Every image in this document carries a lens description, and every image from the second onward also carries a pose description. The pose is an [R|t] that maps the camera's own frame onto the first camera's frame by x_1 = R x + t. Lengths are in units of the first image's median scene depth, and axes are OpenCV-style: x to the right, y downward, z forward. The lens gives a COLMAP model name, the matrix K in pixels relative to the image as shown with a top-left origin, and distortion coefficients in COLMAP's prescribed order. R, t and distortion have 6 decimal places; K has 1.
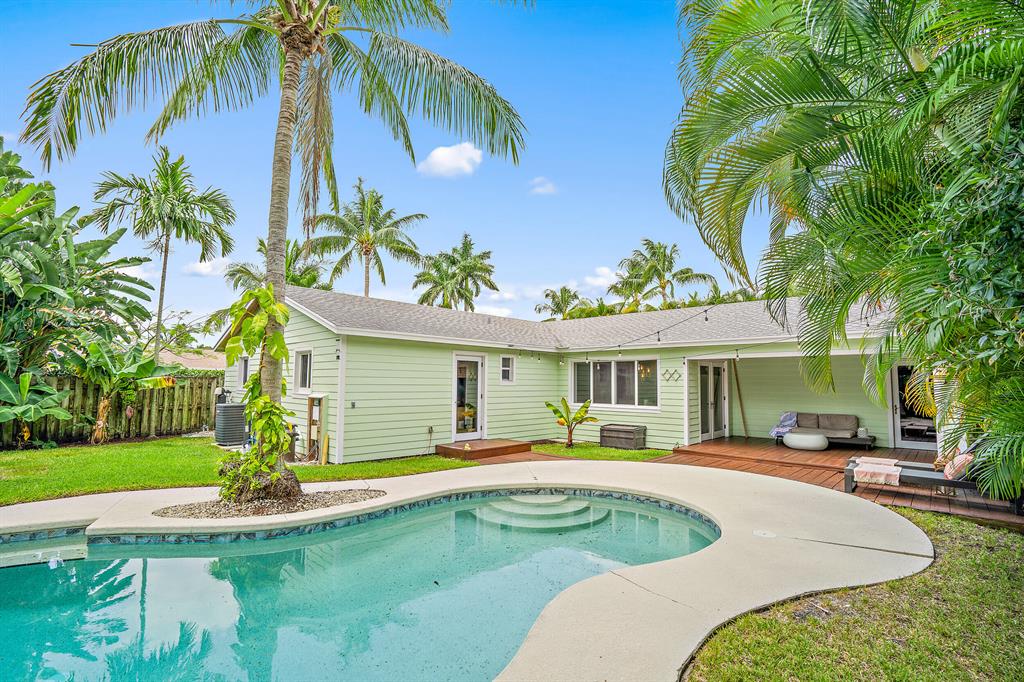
lens RADIAL K [[470.8, 0, 512.0], [0, 470.8, 341.0], [0, 0, 1]] dist [-0.033861, 0.000152]
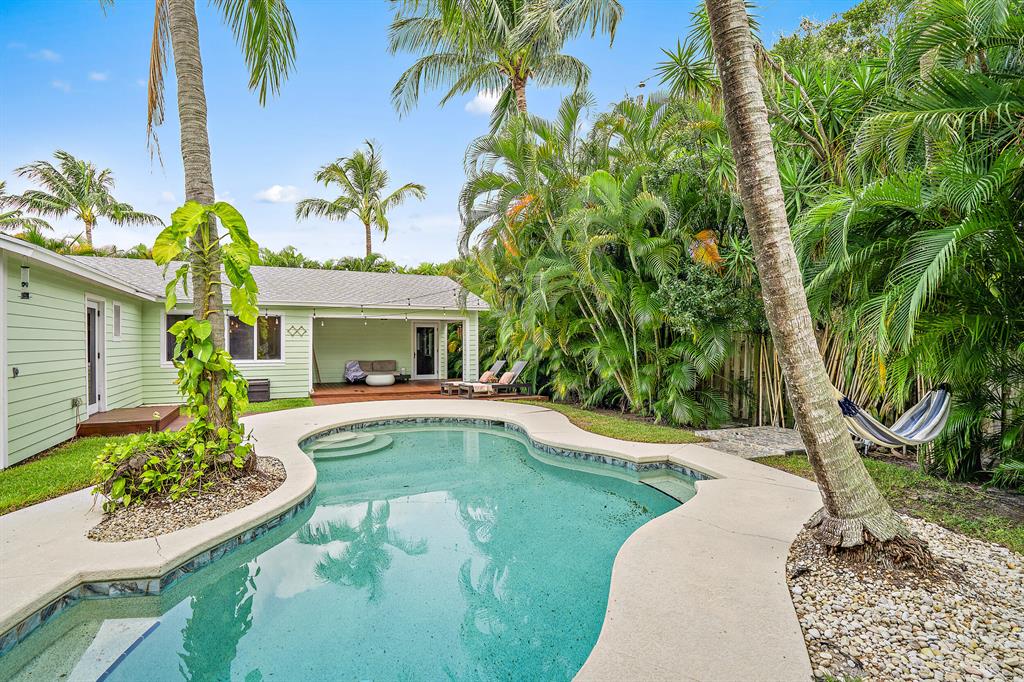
lens RADIAL K [[470.8, 0, 512.0], [0, 470.8, 341.0], [0, 0, 1]] dist [-0.033861, 0.000152]
pose [[0.353610, -0.007114, 0.935366, -0.526327], [-0.078386, 0.996228, 0.037210, 0.016041], [-0.932103, -0.086477, 0.351718, 0.137534]]
